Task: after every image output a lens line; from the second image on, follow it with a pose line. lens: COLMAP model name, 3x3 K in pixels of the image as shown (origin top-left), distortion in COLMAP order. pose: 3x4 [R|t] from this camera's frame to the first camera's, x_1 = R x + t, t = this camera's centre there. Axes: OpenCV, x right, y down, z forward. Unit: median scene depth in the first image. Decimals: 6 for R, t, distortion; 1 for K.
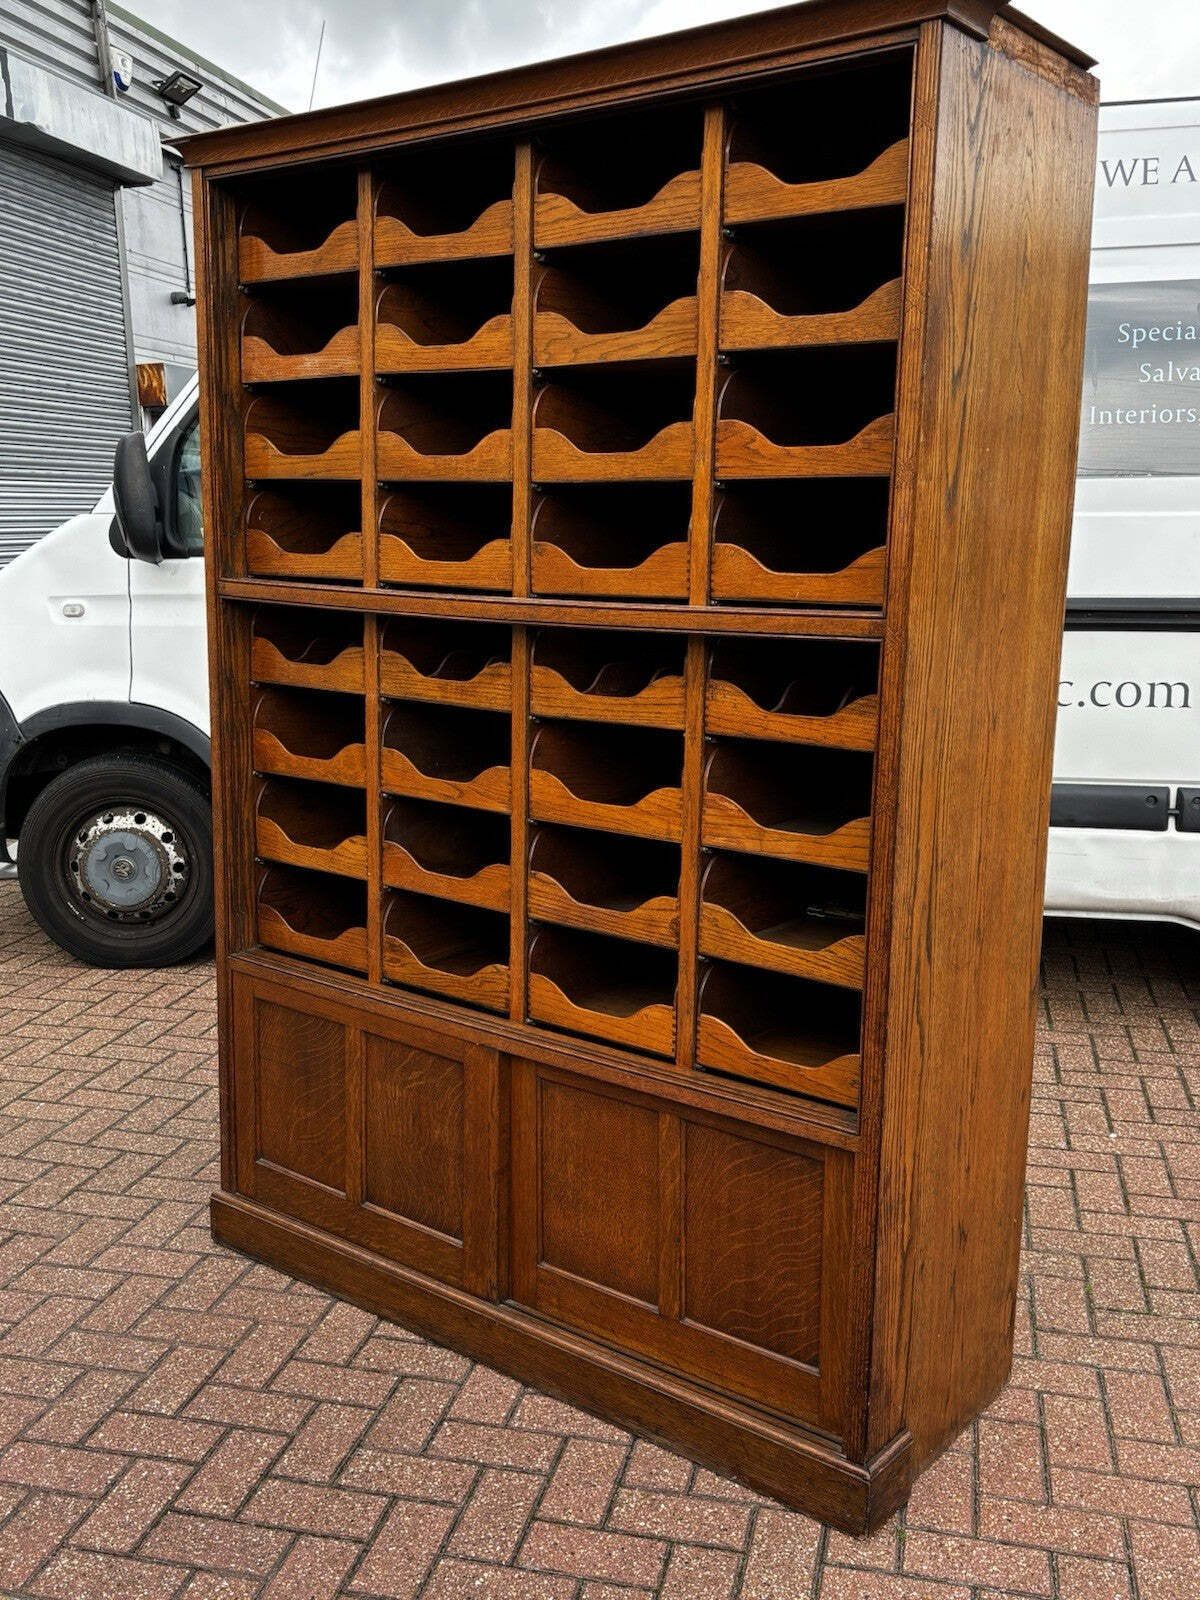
lens RADIAL K [[1548.4, 0, 604.0], [0, 1548.4, 794.0], [0, 0, 1]] dist [0.081928, -0.163369]
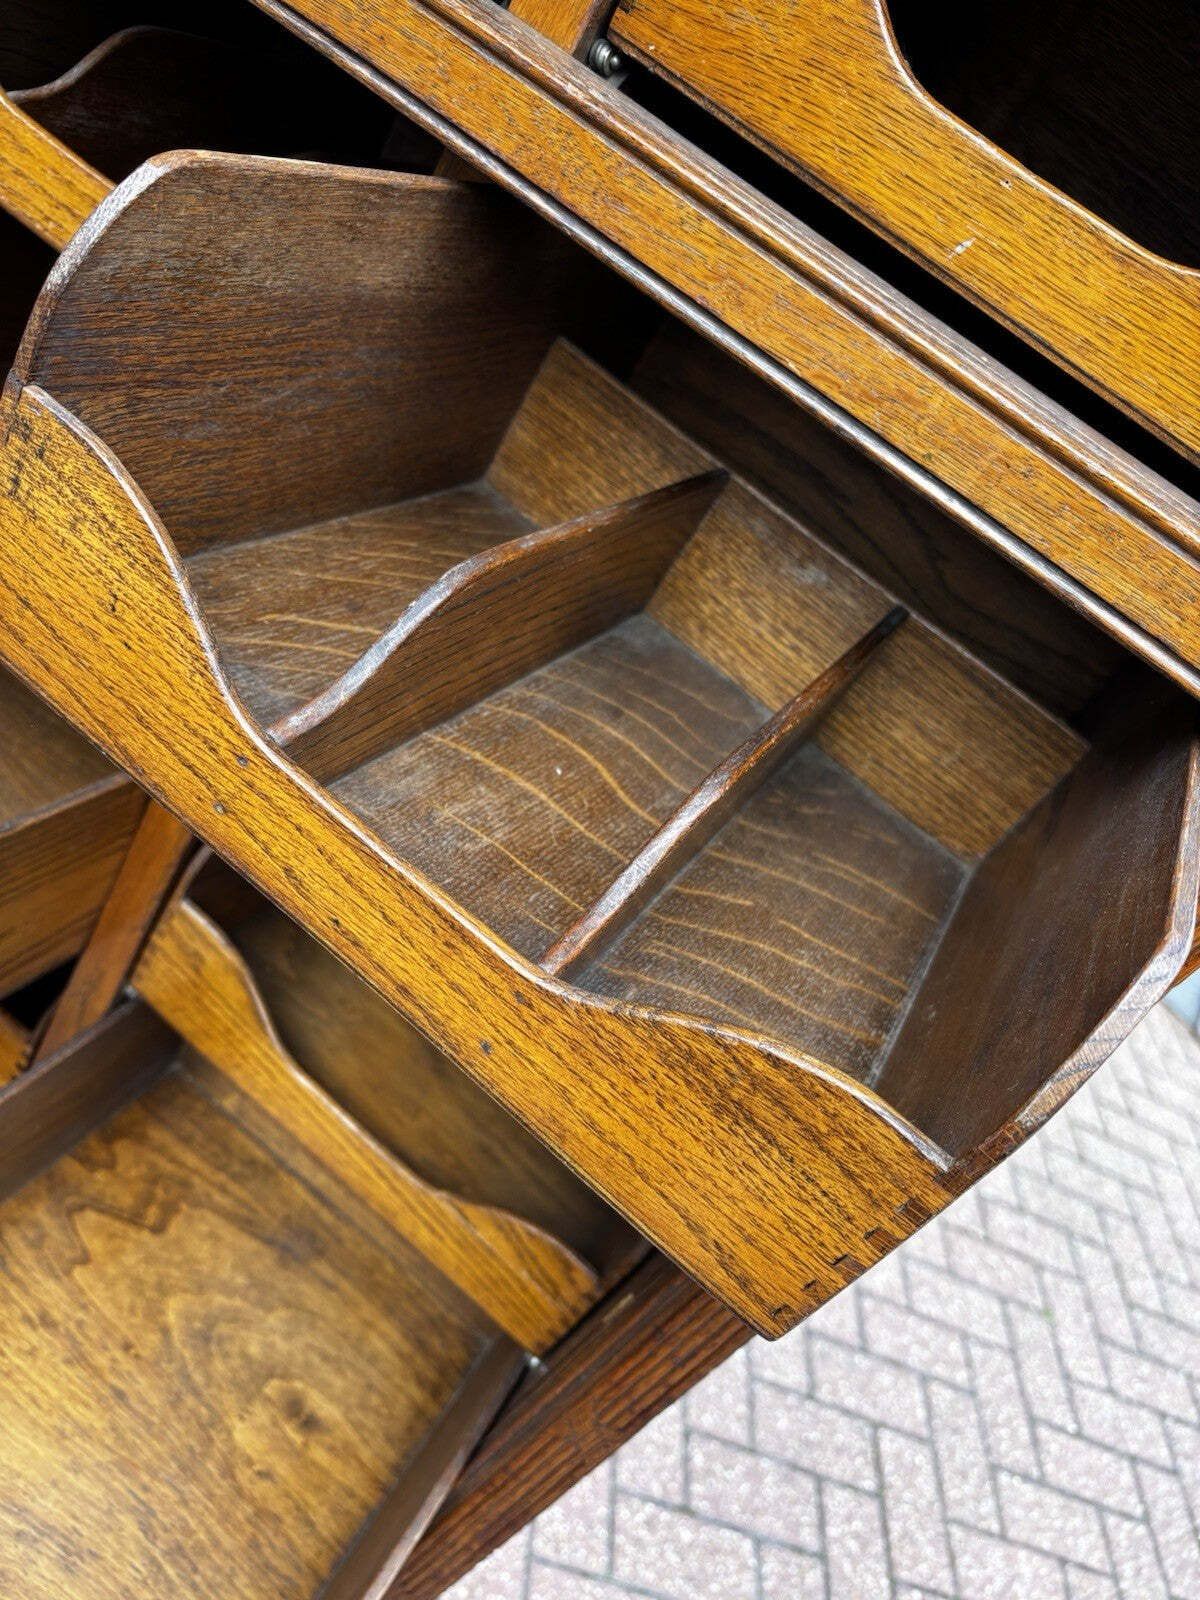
lens RADIAL K [[1256.2, 0, 600.0], [0, 1256.2, 800.0], [0, 0, 1]] dist [0.002573, 0.000787]
pose [[0.861779, 0.275460, 0.425980, 0.016816], [-0.450287, 0.802098, 0.392276, -0.096915], [-0.233621, -0.529869, 0.815267, 0.704407]]
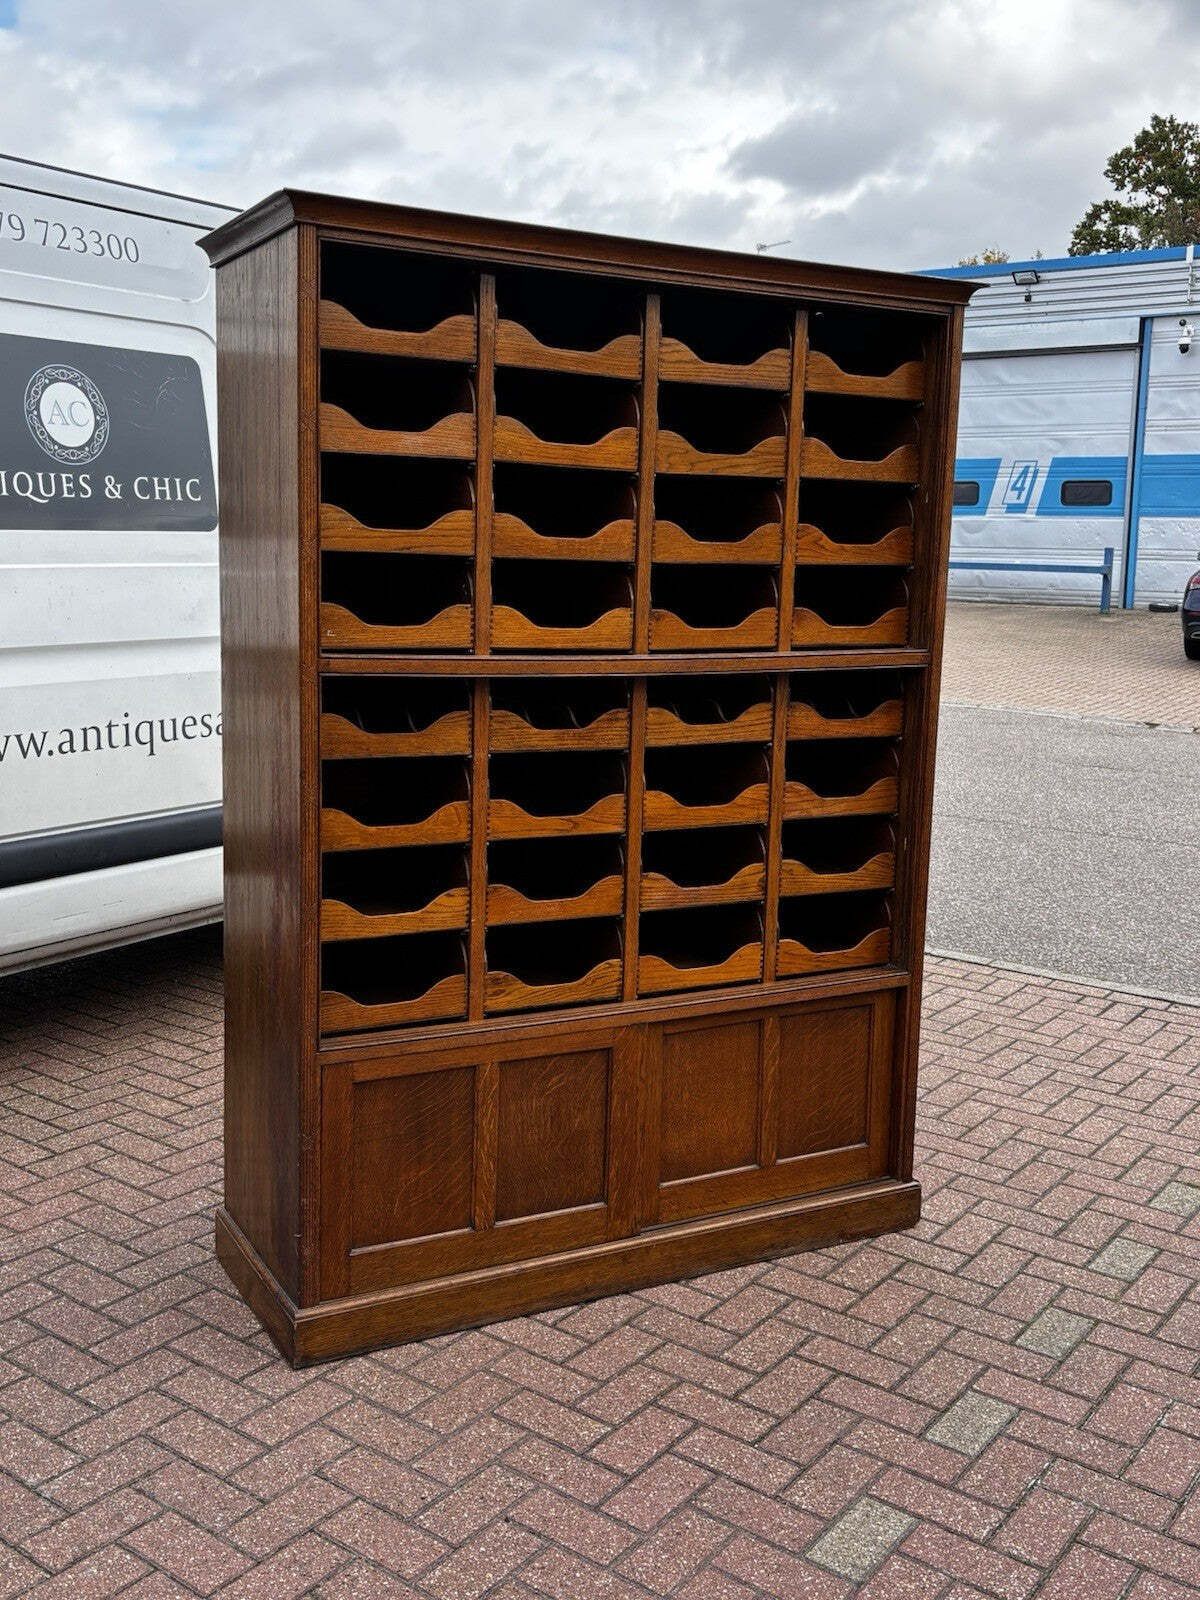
lens RADIAL K [[1557.2, 0, 600.0], [0, 1557.2, 800.0], [0, 0, 1]] dist [0.146254, -0.430512]
pose [[0.397833, -0.144618, 0.905988, -1.200079], [0.141237, 0.985381, 0.095272, -0.134076], [-0.906521, 0.090056, 0.412443, 0.520224]]
